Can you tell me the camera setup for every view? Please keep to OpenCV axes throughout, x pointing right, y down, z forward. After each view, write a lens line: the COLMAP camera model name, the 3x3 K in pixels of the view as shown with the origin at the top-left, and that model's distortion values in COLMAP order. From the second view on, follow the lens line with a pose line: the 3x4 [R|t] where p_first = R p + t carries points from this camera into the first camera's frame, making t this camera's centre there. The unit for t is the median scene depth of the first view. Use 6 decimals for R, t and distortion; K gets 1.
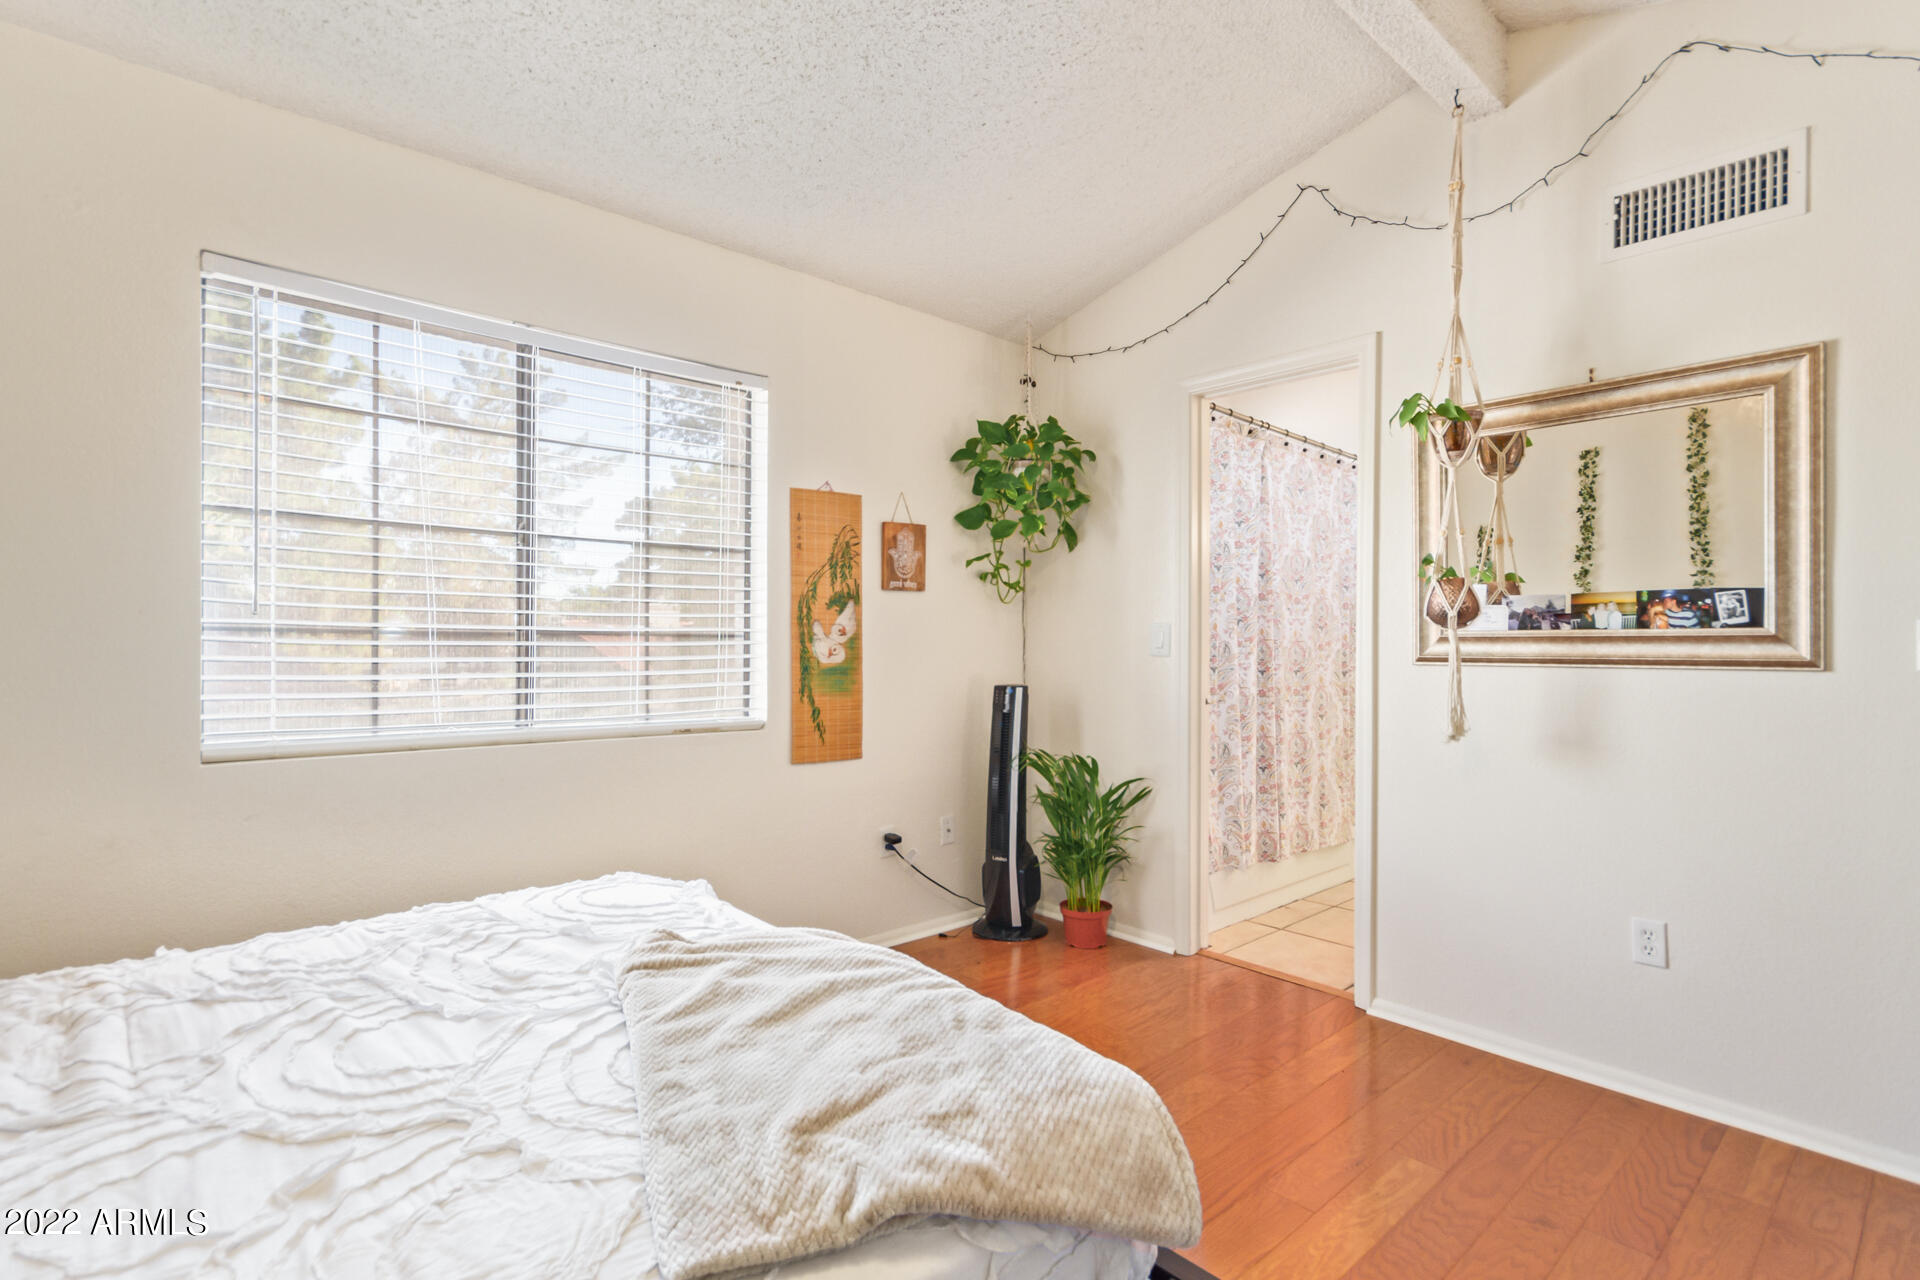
lens RADIAL K [[915.8, 0, 965.5], [0, 915.8, 633.4], [0, 0, 1]] dist [0.000254, 0.001239]
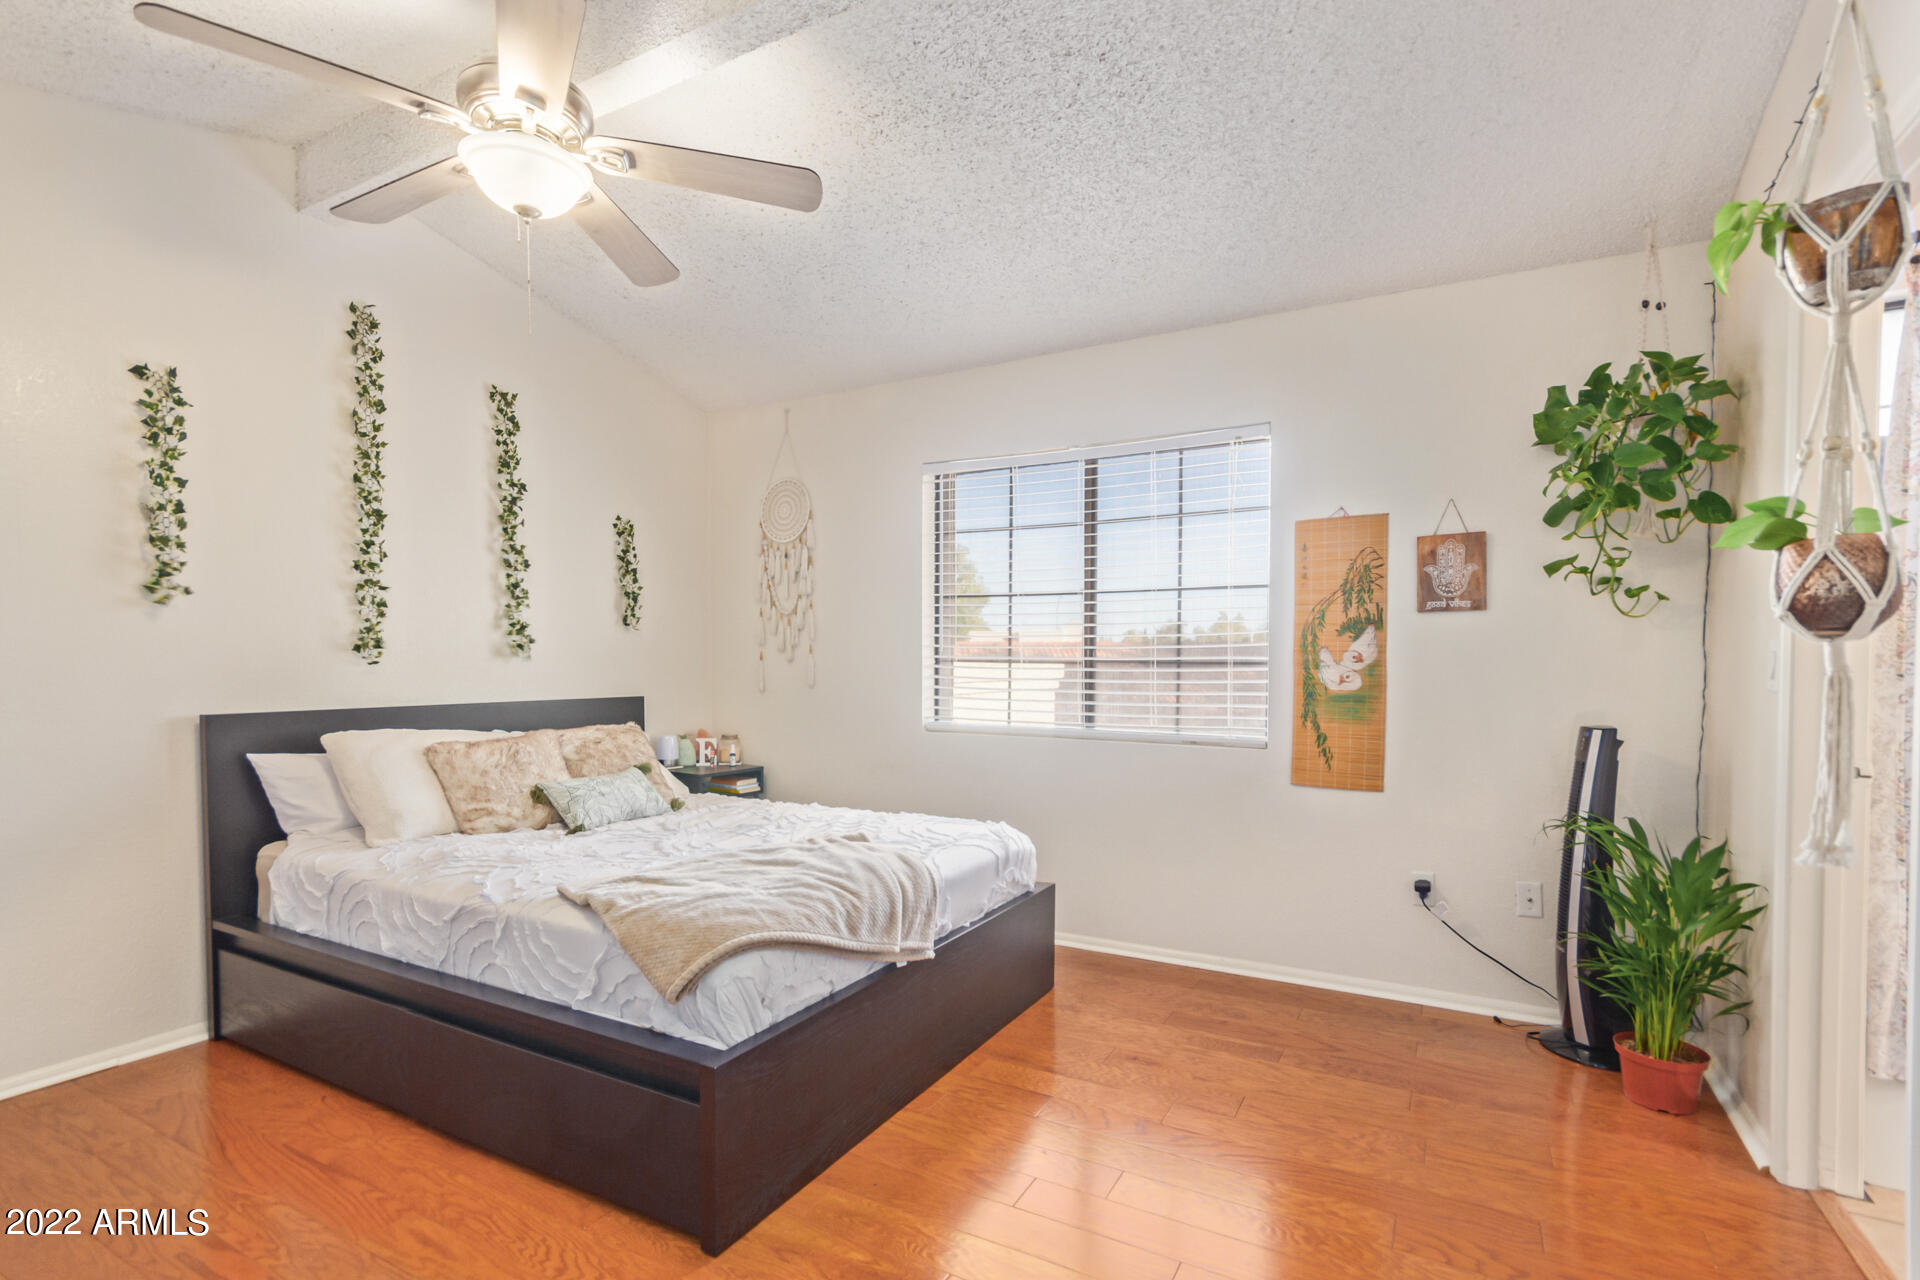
lens RADIAL K [[915.8, 0, 969.7], [0, 915.8, 660.1], [0, 0, 1]] dist [0.000254, 0.001239]
pose [[0.329650, -0.006299, -0.944082, 0.649107], [0.008647, 0.999956, -0.003652, 0.000083], [0.944063, -0.006959, 0.329690, 0.289308]]
